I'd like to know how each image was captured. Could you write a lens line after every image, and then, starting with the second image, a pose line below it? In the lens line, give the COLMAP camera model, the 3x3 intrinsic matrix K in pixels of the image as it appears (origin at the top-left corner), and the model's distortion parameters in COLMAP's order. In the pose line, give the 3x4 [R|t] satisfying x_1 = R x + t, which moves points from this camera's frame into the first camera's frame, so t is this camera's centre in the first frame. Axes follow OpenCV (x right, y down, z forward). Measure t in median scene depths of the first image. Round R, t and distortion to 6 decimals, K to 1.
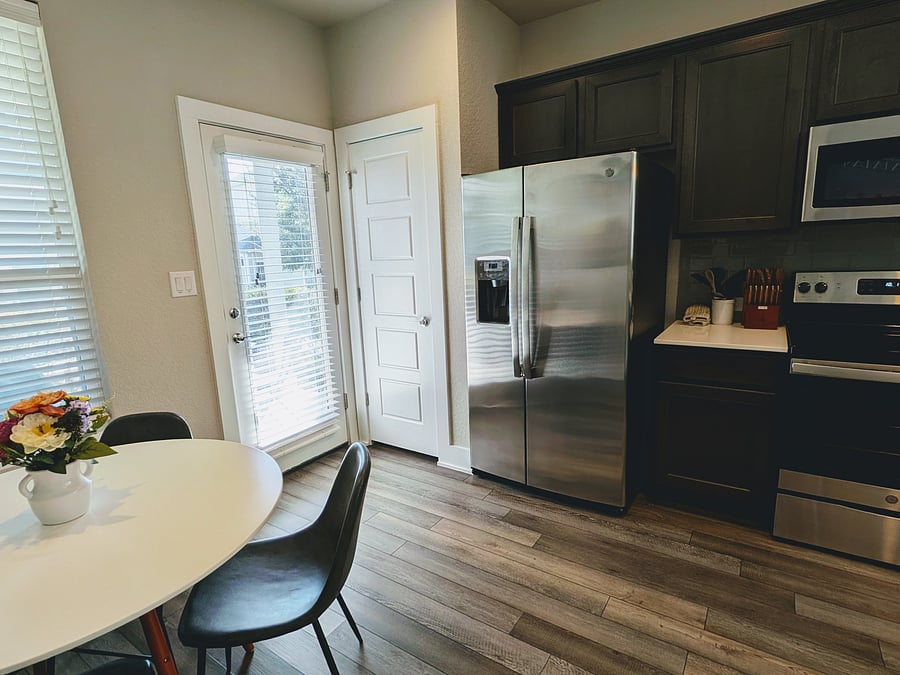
lens RADIAL K [[475.2, 0, 445.4], [0, 475.2, 343.8], [0, 0, 1]] dist [-0.001081, -0.000165]
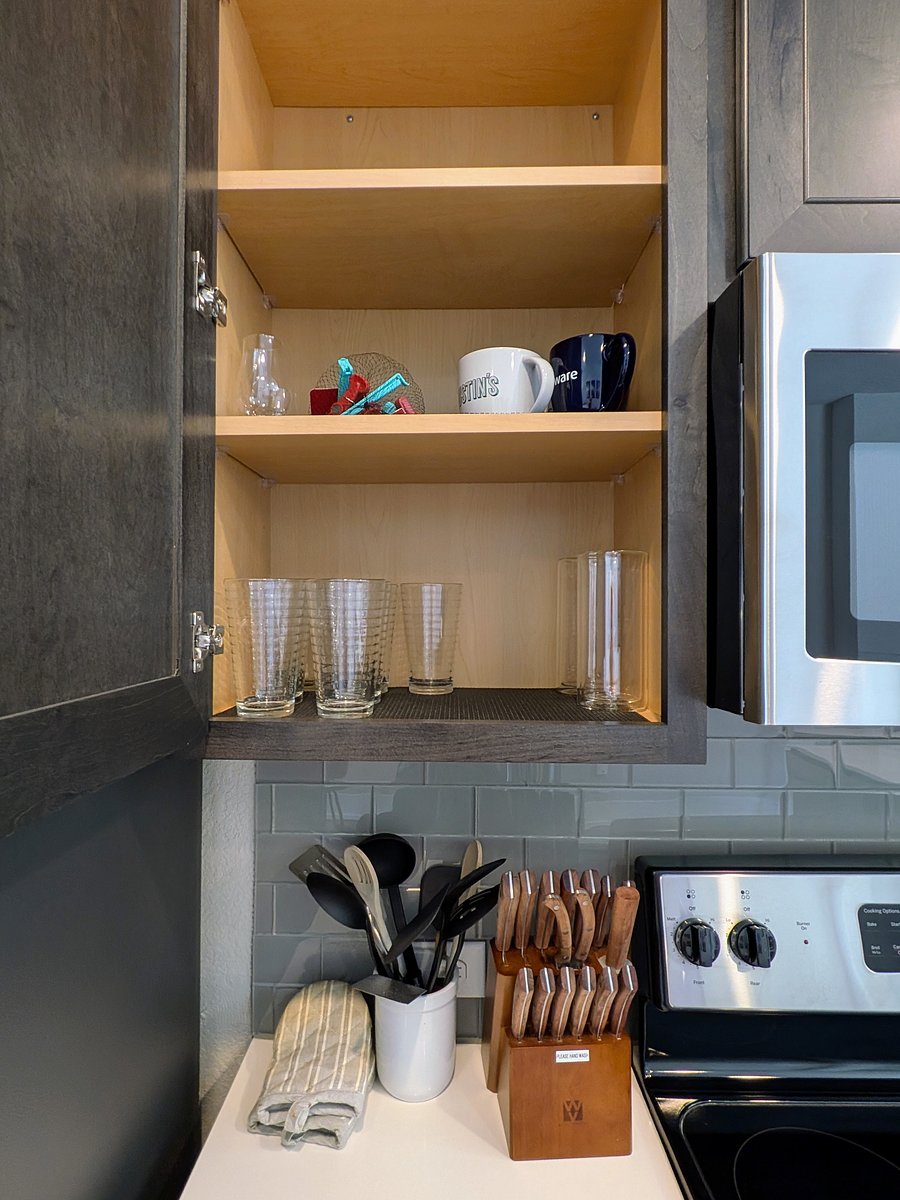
lens RADIAL K [[633.6, 0, 450.0], [0, 633.6, 600.0], [0, 0, 1]] dist [-0.001081, -0.000165]
pose [[0.836103, 0.050374, 0.546254, 0.460933], [0.070086, 0.977805, -0.197445, -0.238471], [-0.544076, 0.203369, 0.814016, 0.770780]]
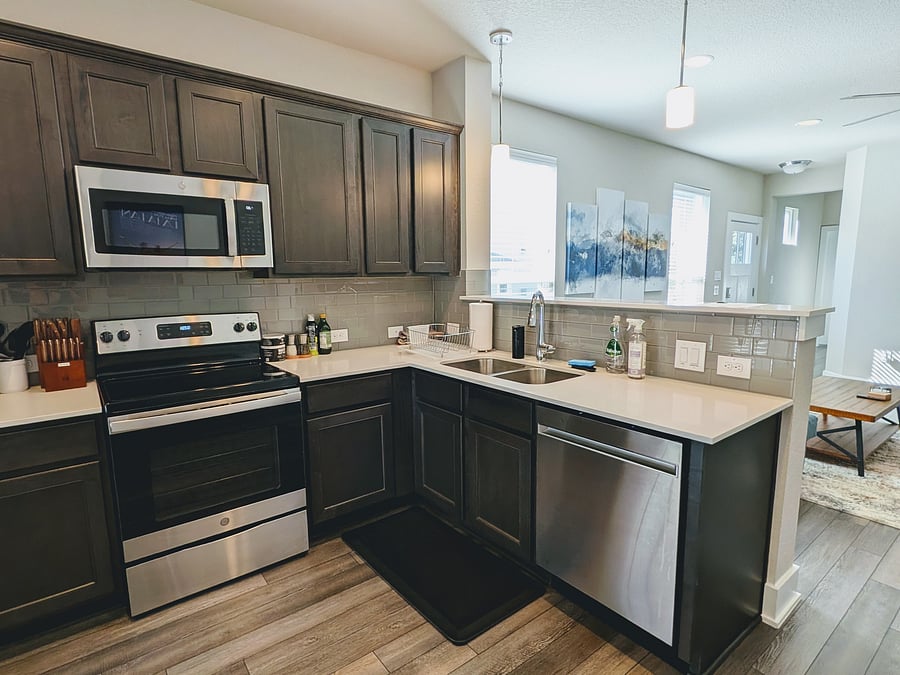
lens RADIAL K [[475.2, 0, 445.4], [0, 475.2, 343.8], [0, 0, 1]] dist [-0.001081, -0.000165]
pose [[0.314084, -0.100952, 0.944013, 0.086197], [0.184137, 0.981927, 0.043742, -0.024660], [-0.931367, 0.160089, 0.326997, 0.082124]]
